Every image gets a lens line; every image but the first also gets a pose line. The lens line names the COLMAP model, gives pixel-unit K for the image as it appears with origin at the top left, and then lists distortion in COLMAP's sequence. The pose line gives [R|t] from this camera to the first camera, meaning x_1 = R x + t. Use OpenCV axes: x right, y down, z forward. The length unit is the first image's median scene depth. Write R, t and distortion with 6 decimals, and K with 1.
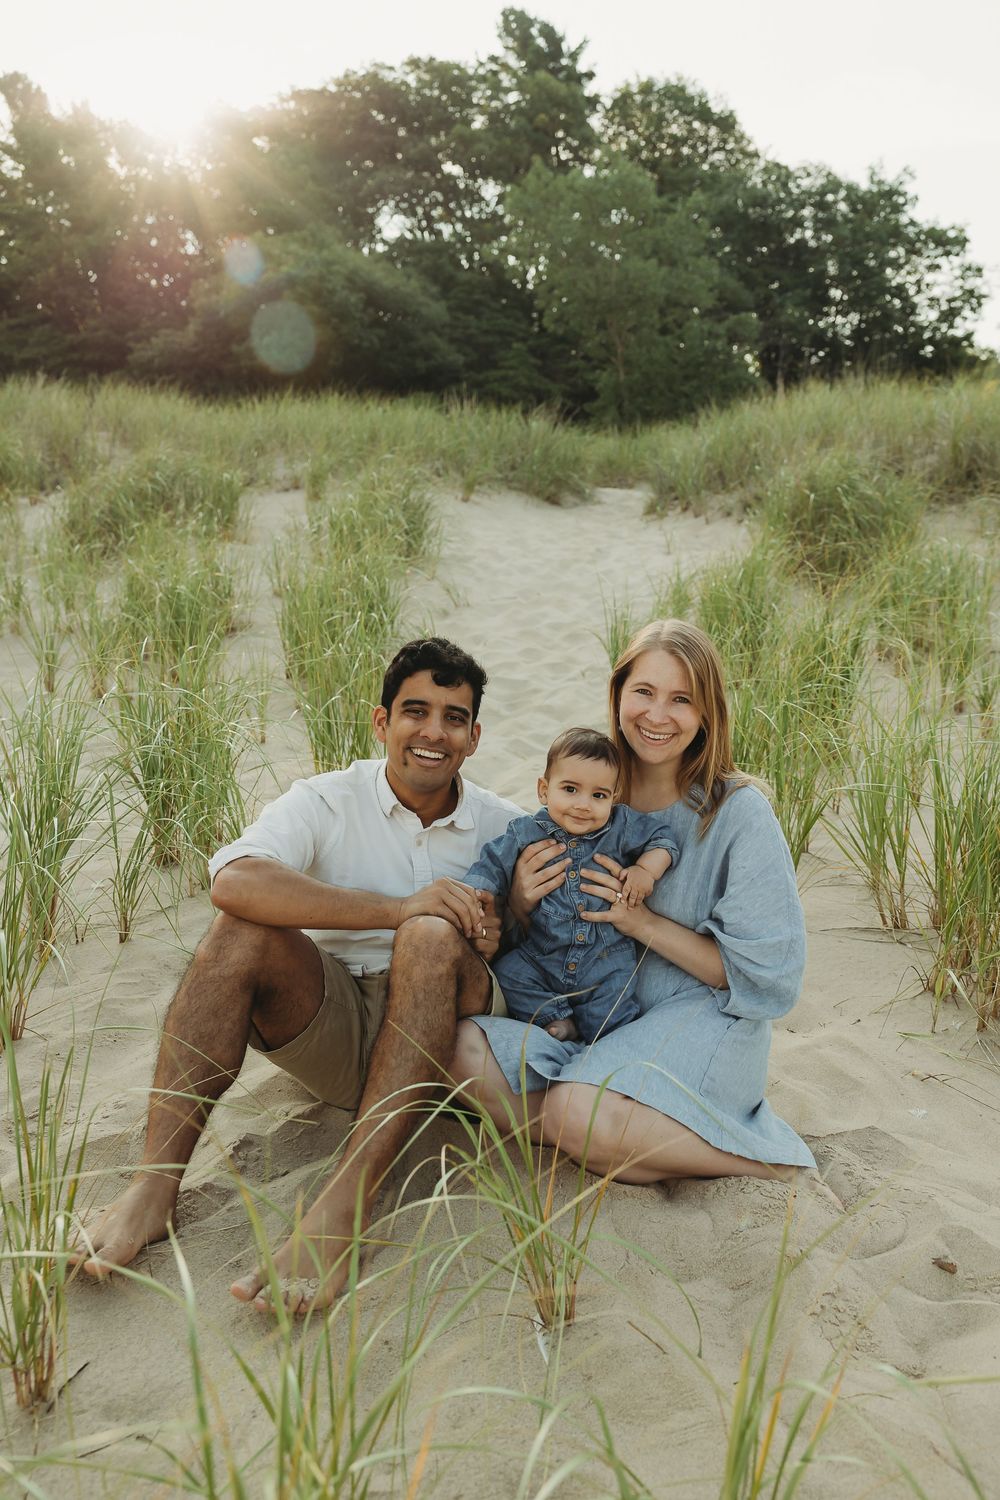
lens RADIAL K [[1379.5, 0, 520.9], [0, 1379.5, 770.8], [0, 0, 1]] dist [0.013966, 0.000000]
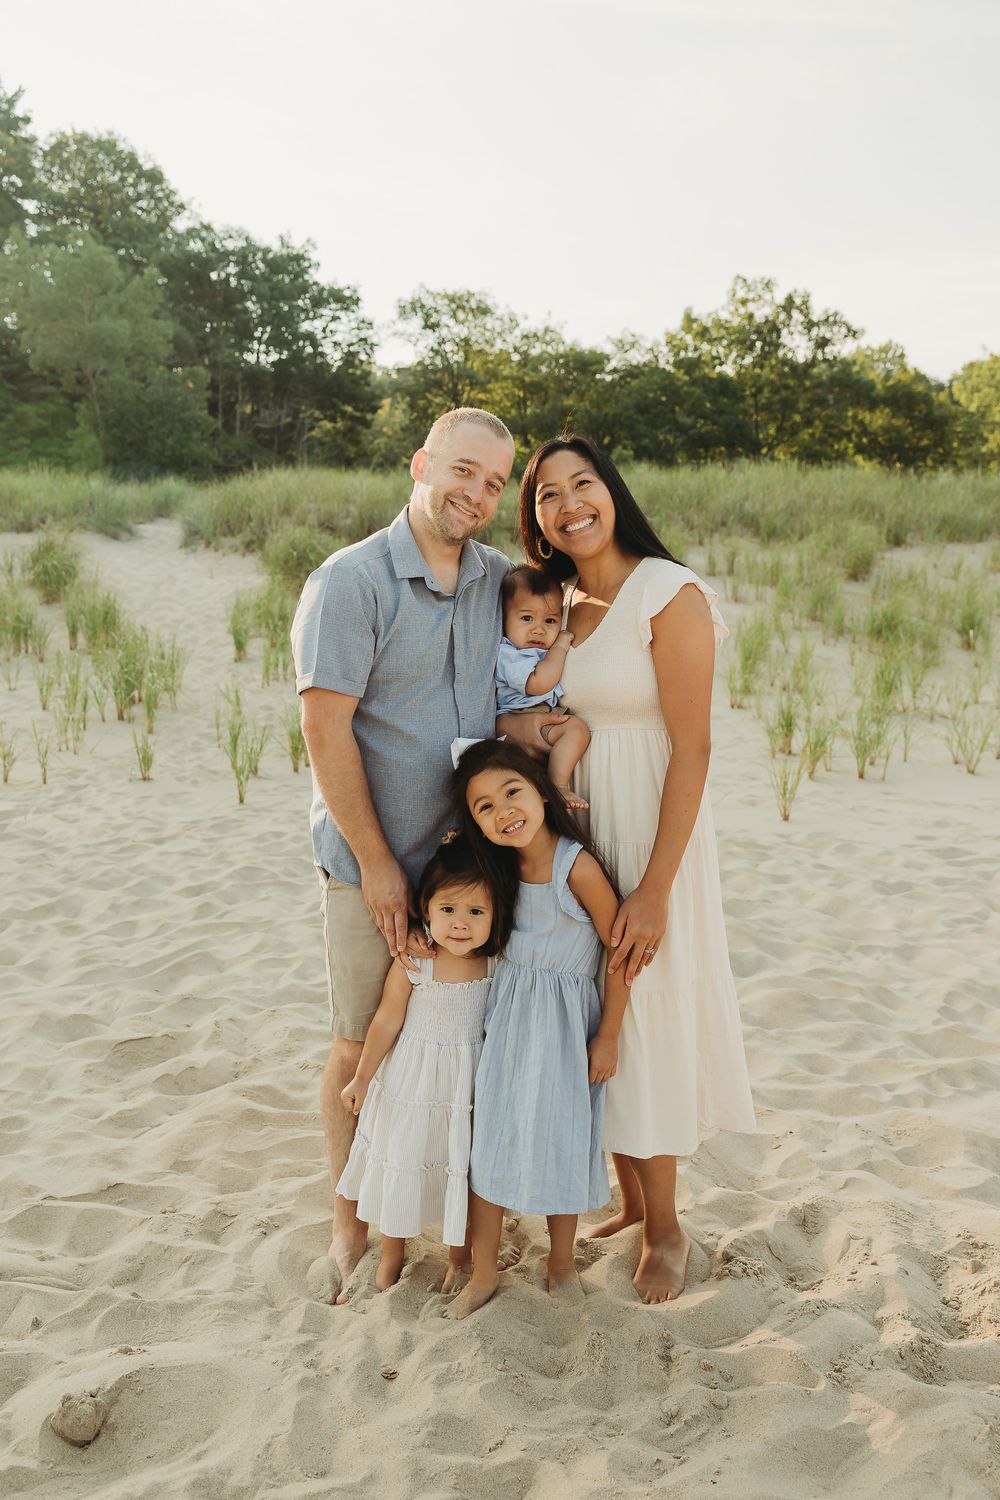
lens RADIAL K [[1333.6, 0, 493.9], [0, 1333.6, 740.8], [0, 0, 1]] dist [-0.001385, -0.007062]
pose [[0.922849, -0.058308, 0.380722, -0.056578], [0.059036, 0.998208, 0.009777, 0.014783], [-0.380610, 0.013454, 0.924638, -0.184605]]
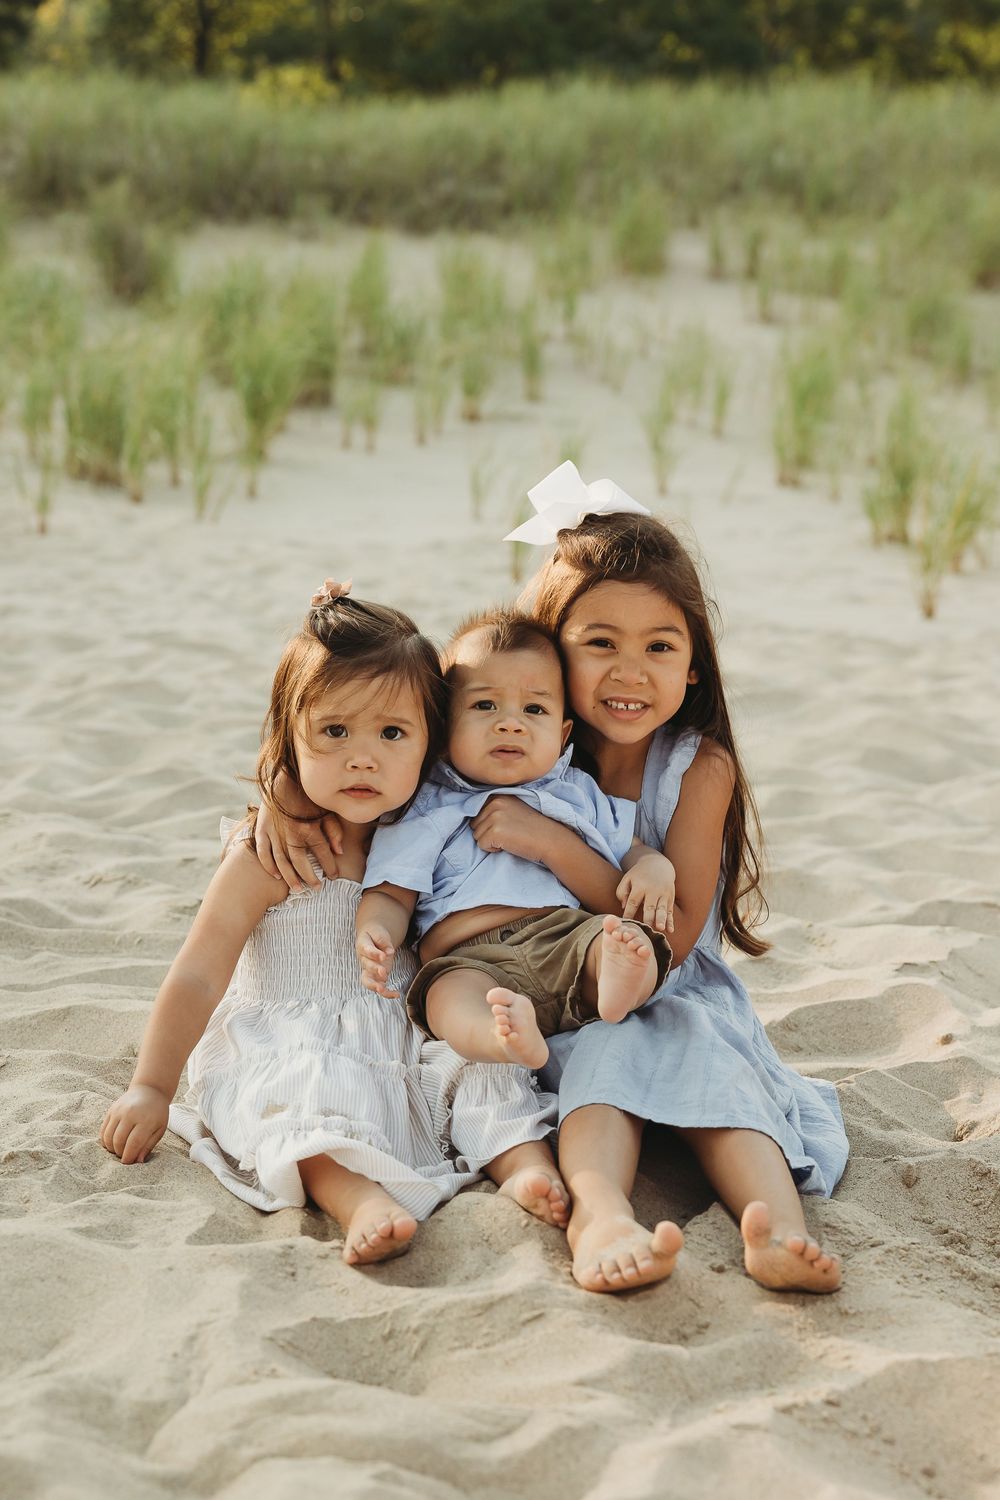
lens RADIAL K [[2527.5, 0, 540.6], [0, 2527.5, 733.7], [0, 0, 1]] dist [0.023841, 0.000000]
pose [[0.875240, -0.067174, 0.479001, -0.061198], [0.055181, 0.997711, 0.039089, 0.028311], [-0.480531, -0.007780, 0.876943, -0.175852]]
